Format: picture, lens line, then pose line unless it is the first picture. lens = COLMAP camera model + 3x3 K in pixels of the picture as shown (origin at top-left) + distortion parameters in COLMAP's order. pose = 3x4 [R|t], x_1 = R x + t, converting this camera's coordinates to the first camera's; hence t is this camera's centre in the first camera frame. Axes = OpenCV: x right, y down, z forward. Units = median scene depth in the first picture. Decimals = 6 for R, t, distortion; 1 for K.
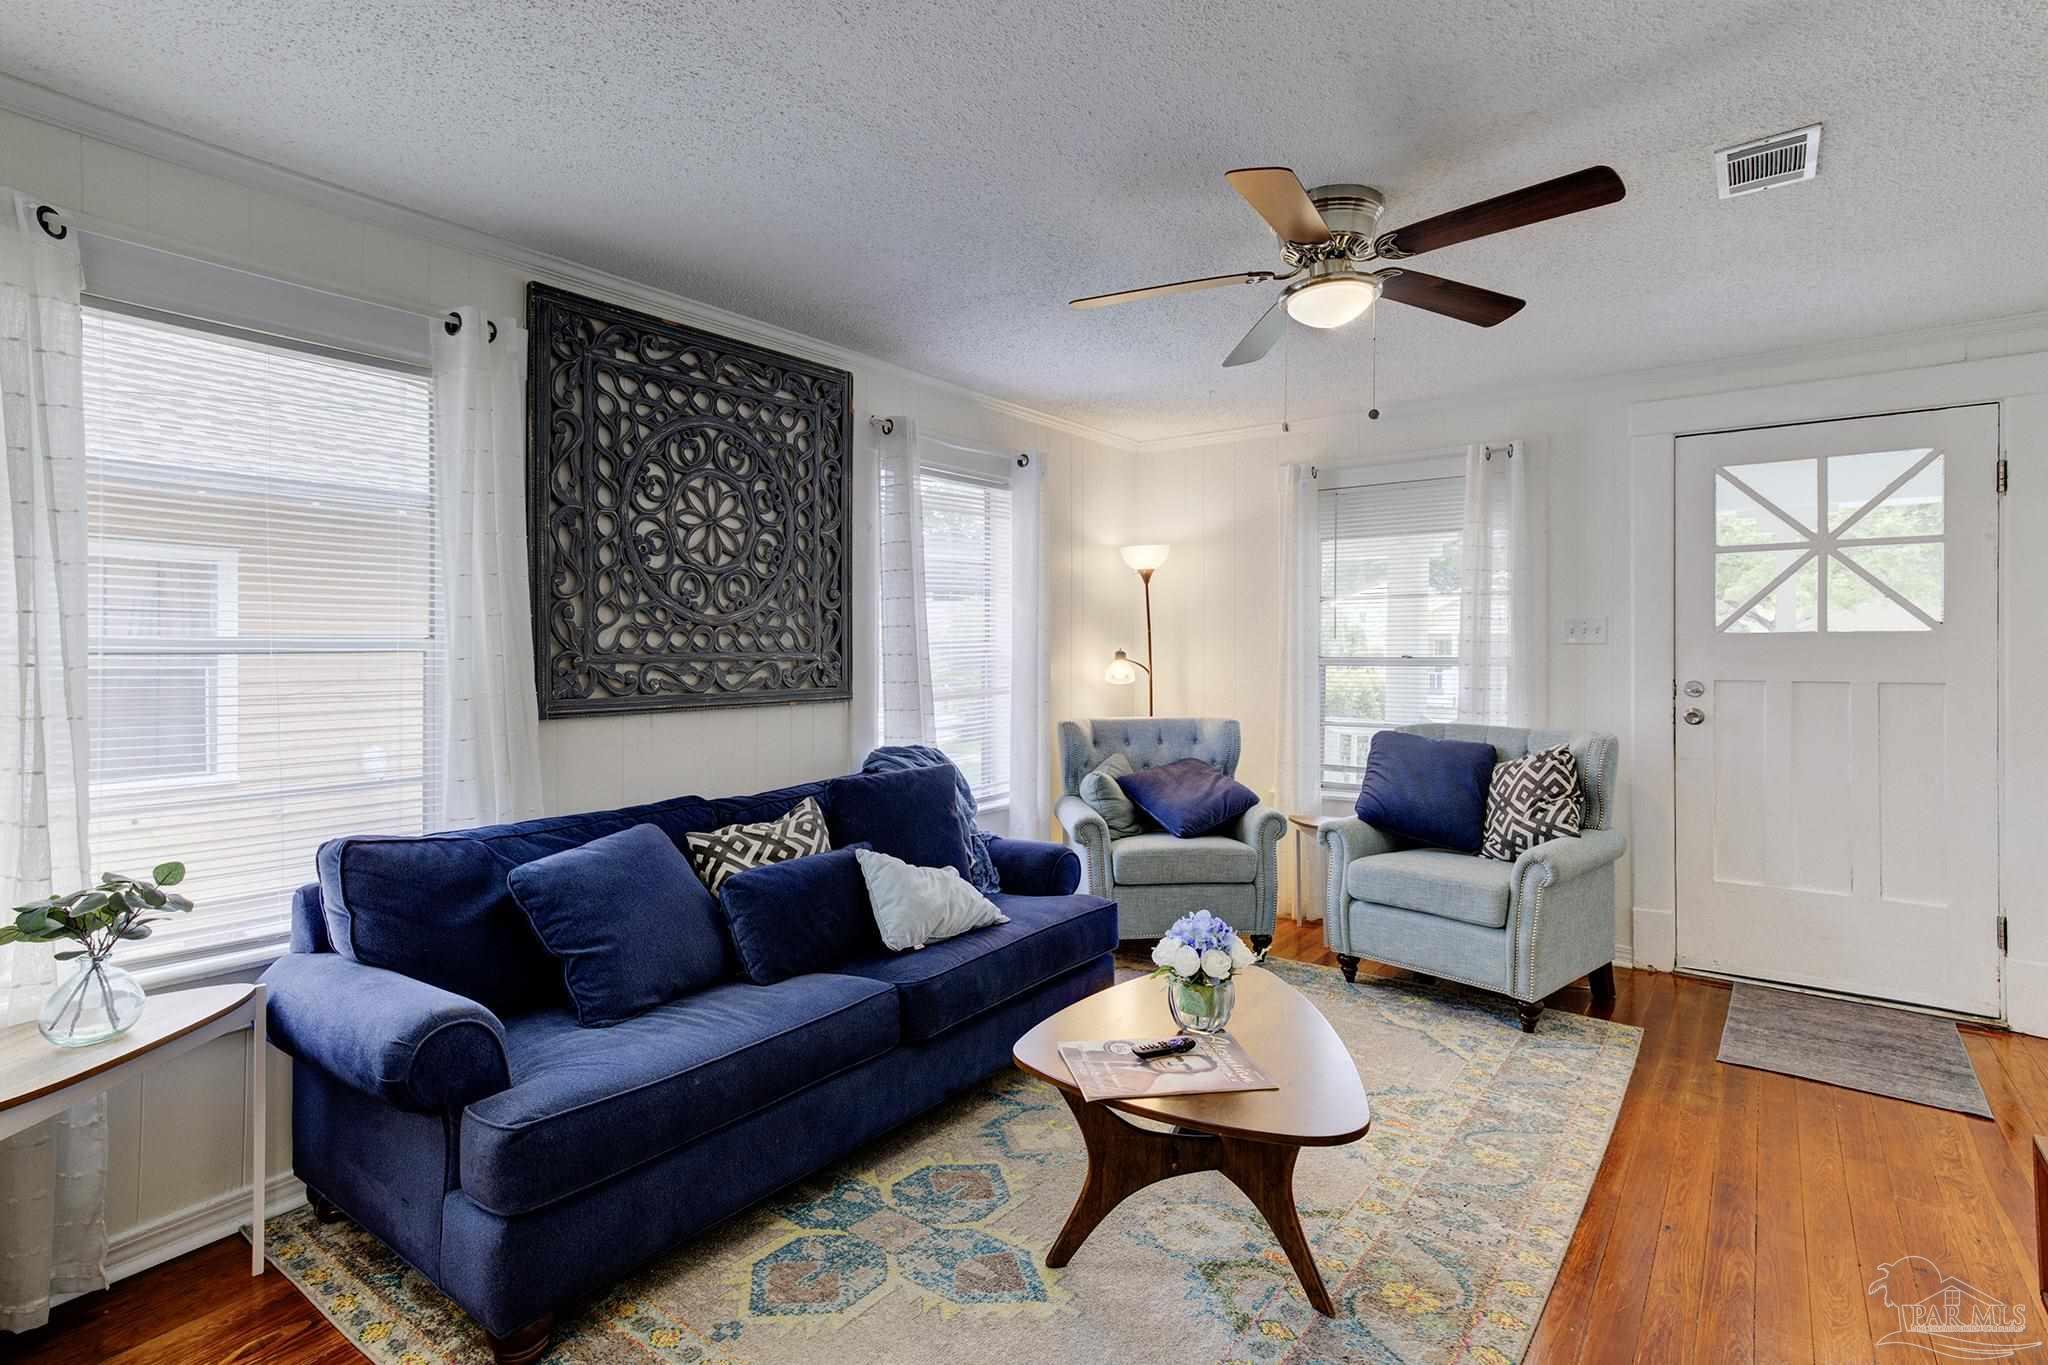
lens RADIAL K [[1018.1, 0, 1014.2], [0, 1018.1, 645.3], [0, 0, 1]] dist [-0.025645, 0.026438]
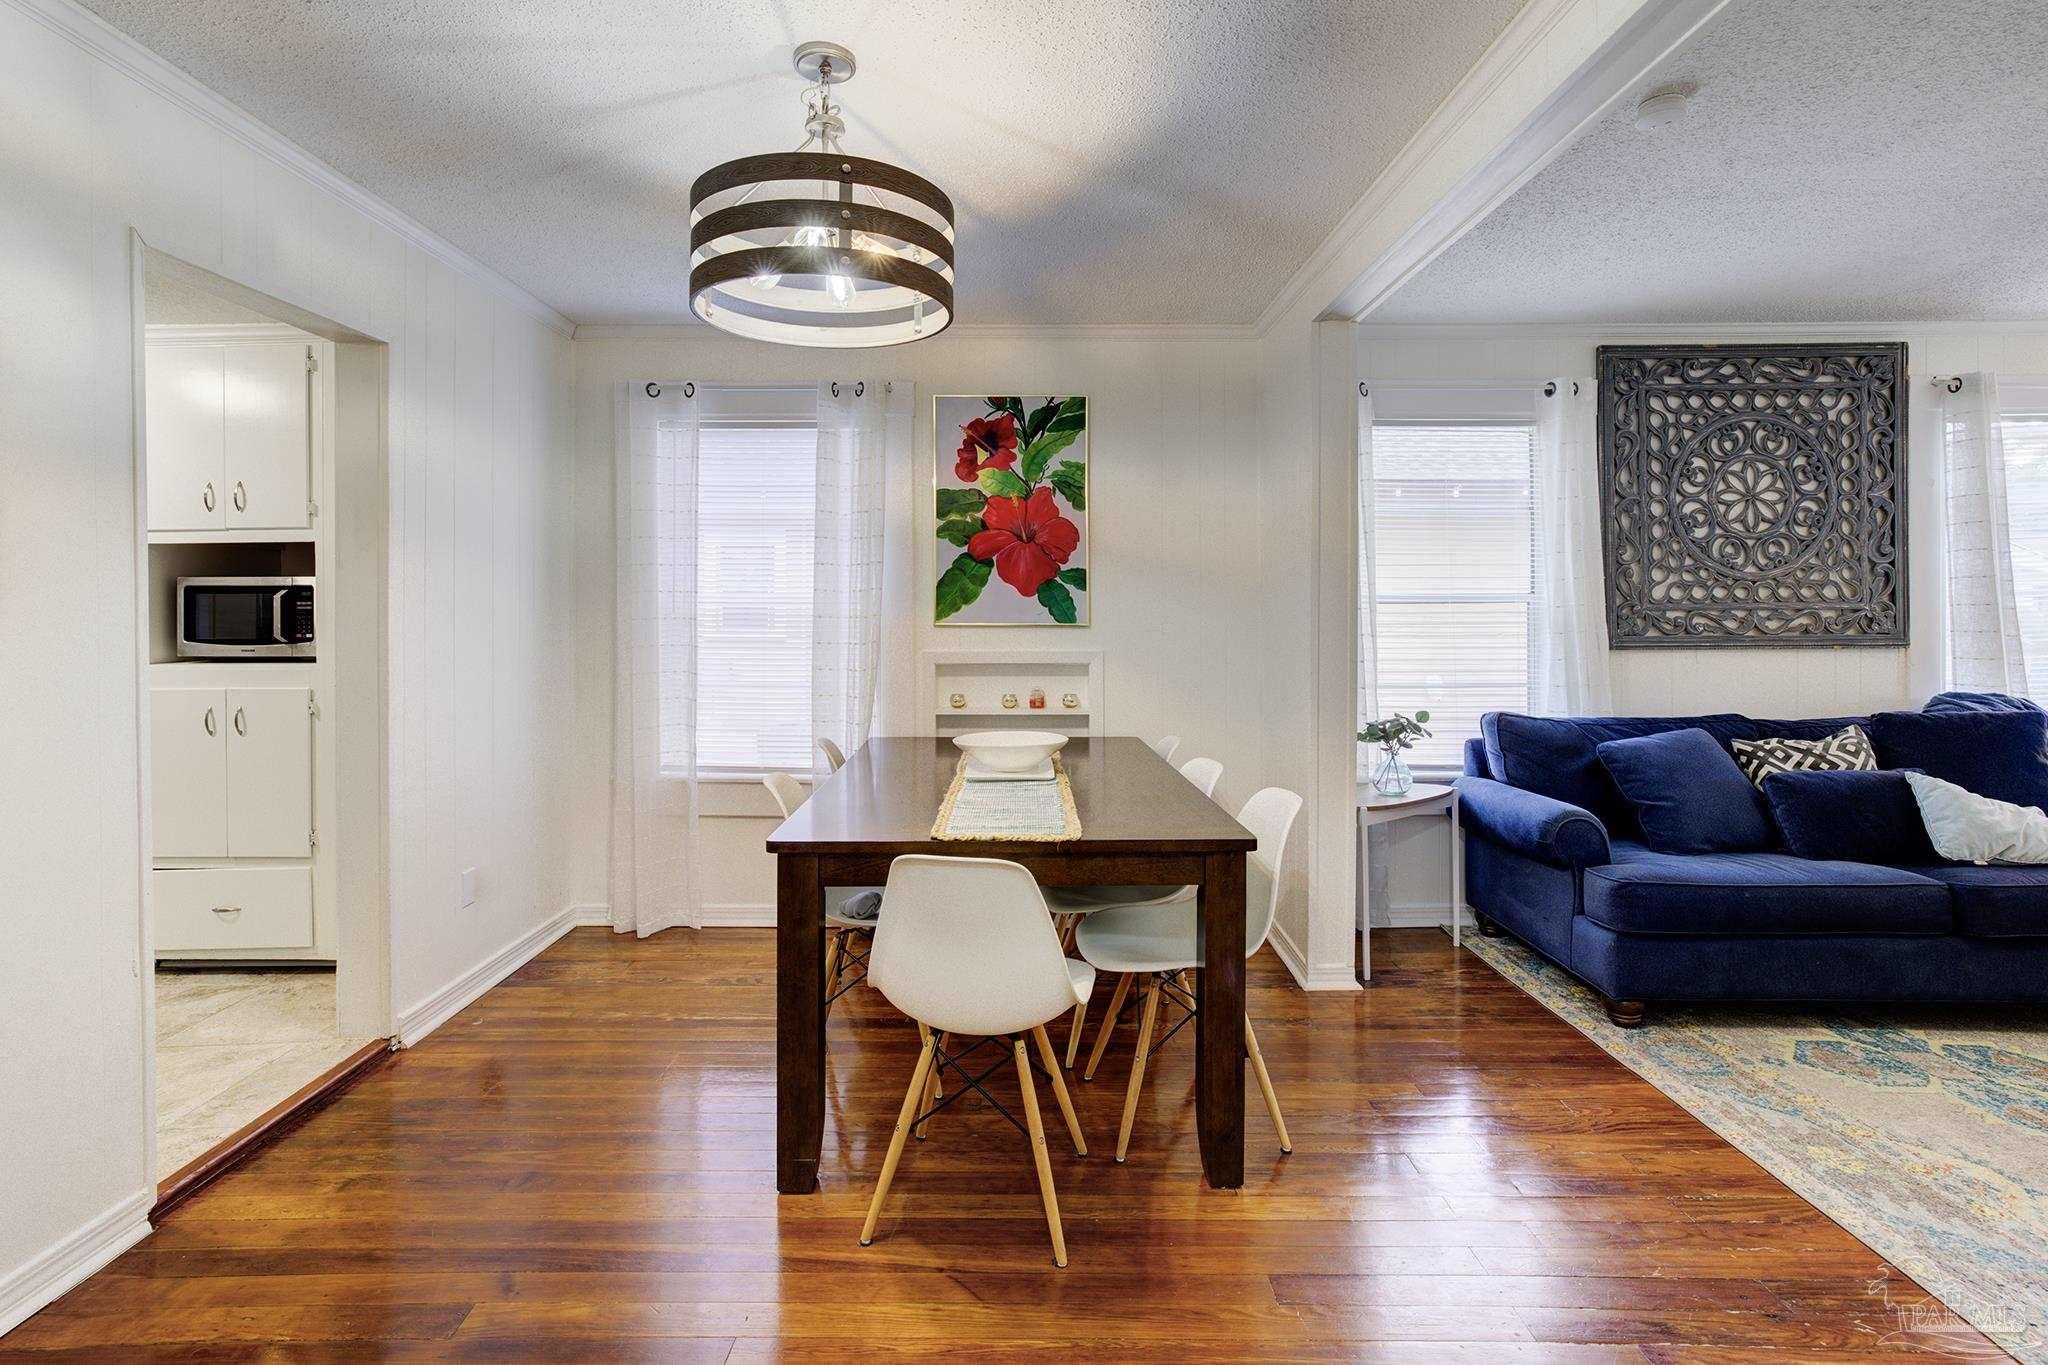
lens RADIAL K [[977.7, 0, 1008.6], [0, 977.7, 596.0], [0, 0, 1]] dist [-0.028773, 0.021157]
pose [[0.595167, -0.005446, -0.803584, 0.116080], [0.006026, 0.999979, -0.002314, -0.003704], [0.803579, -0.003466, 0.595187, -0.447439]]
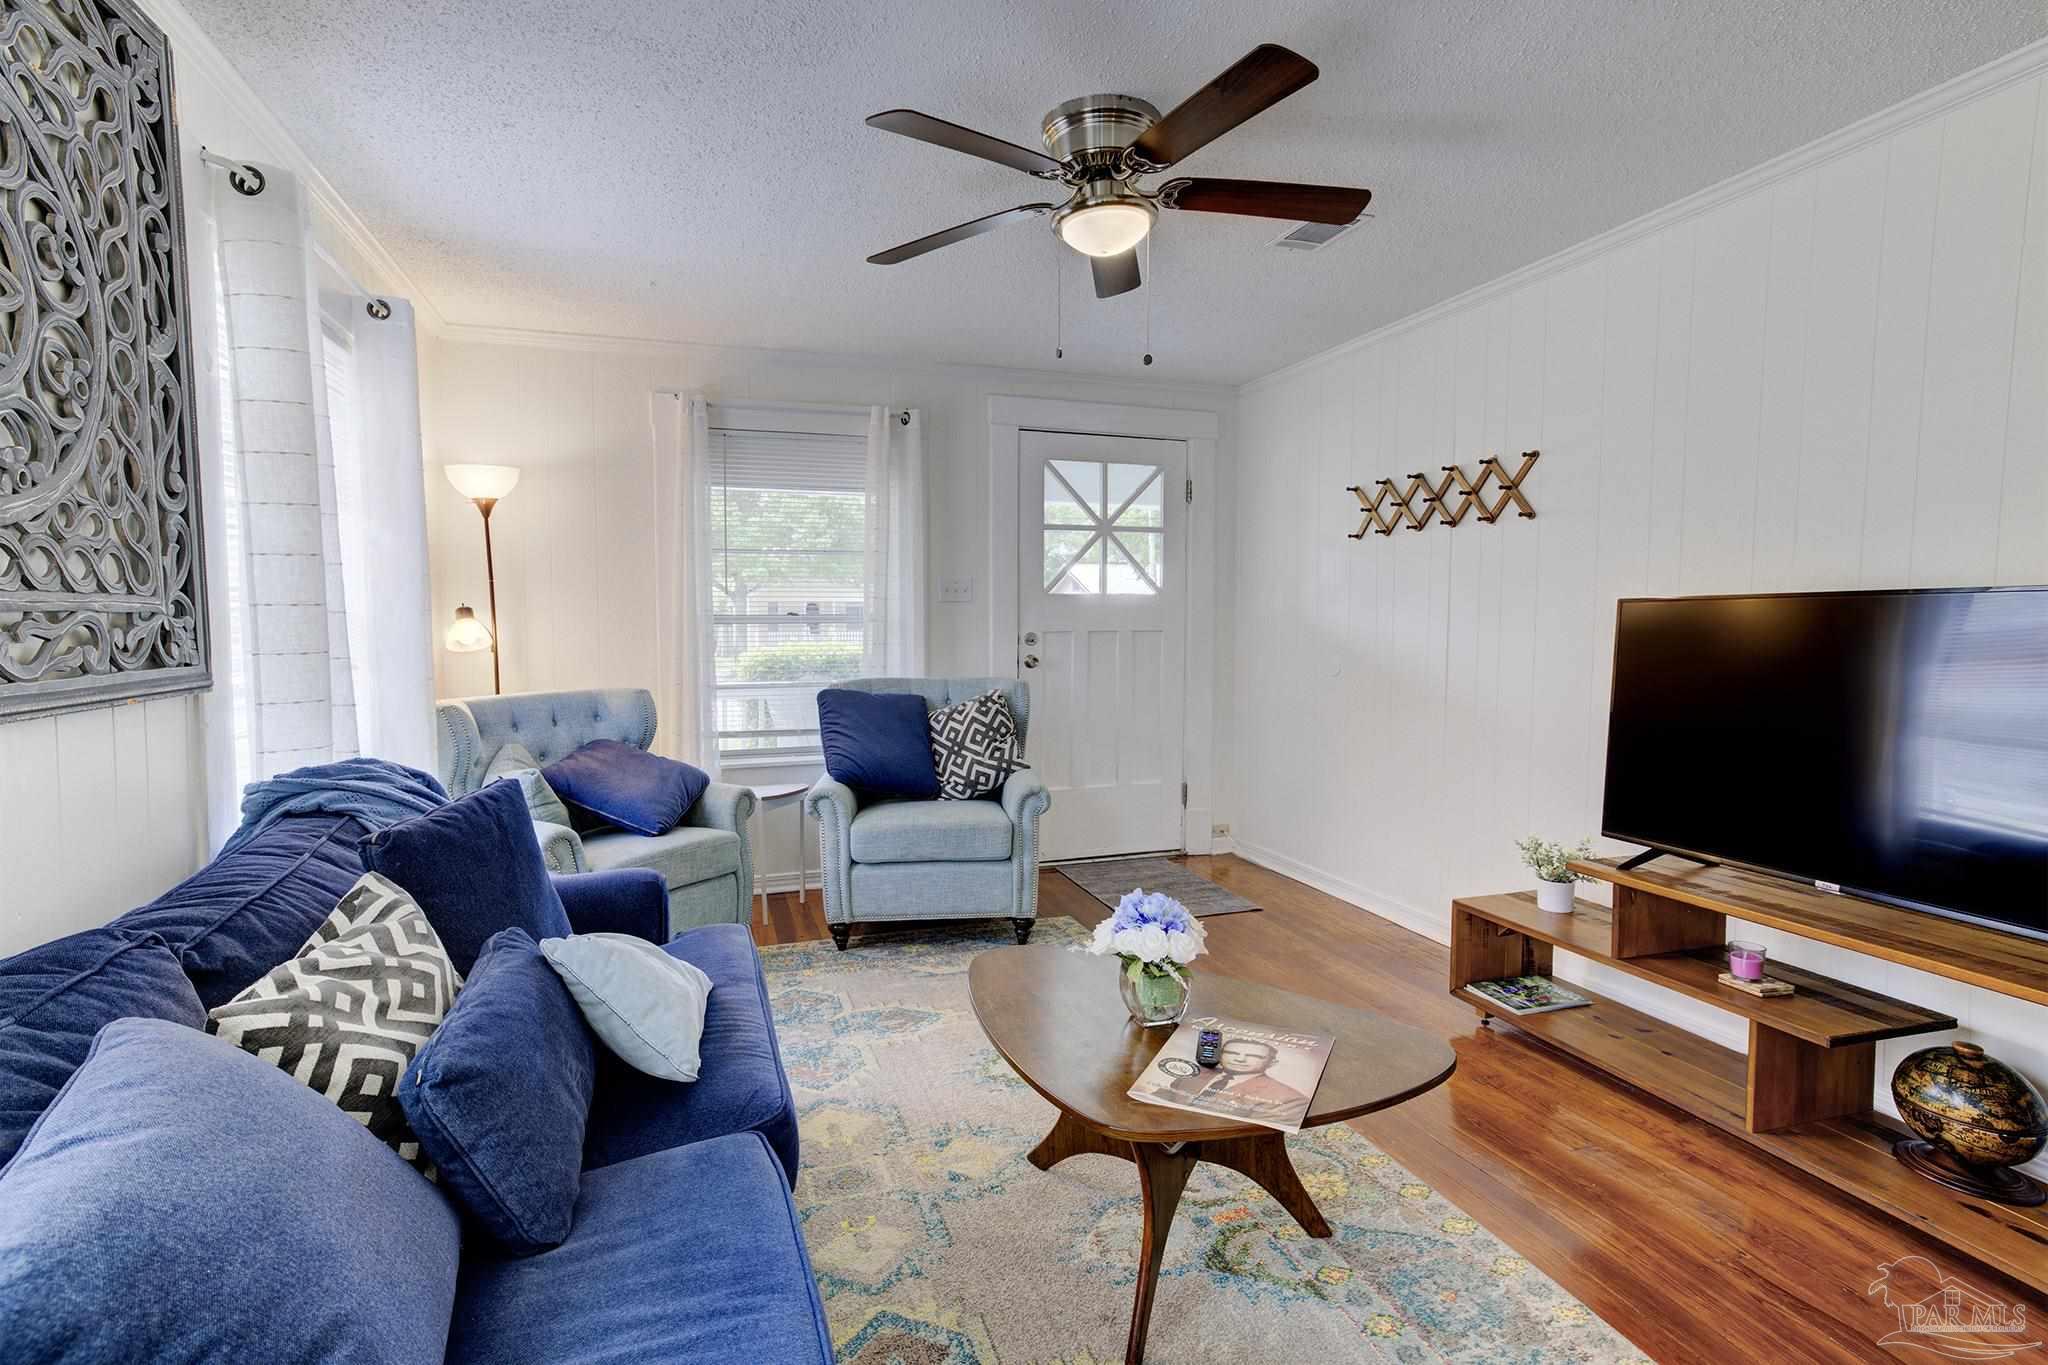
lens RADIAL K [[978.0, 0, 1021.7], [0, 978.0, 679.5], [0, 0, 1]] dist [-0.023448, 0.022093]
pose [[0.559161, -0.053692, 0.827319, -0.409874], [-0.003534, 0.997737, 0.067141, 0.015783], [-0.829052, -0.040466, 0.557706, 0.440935]]
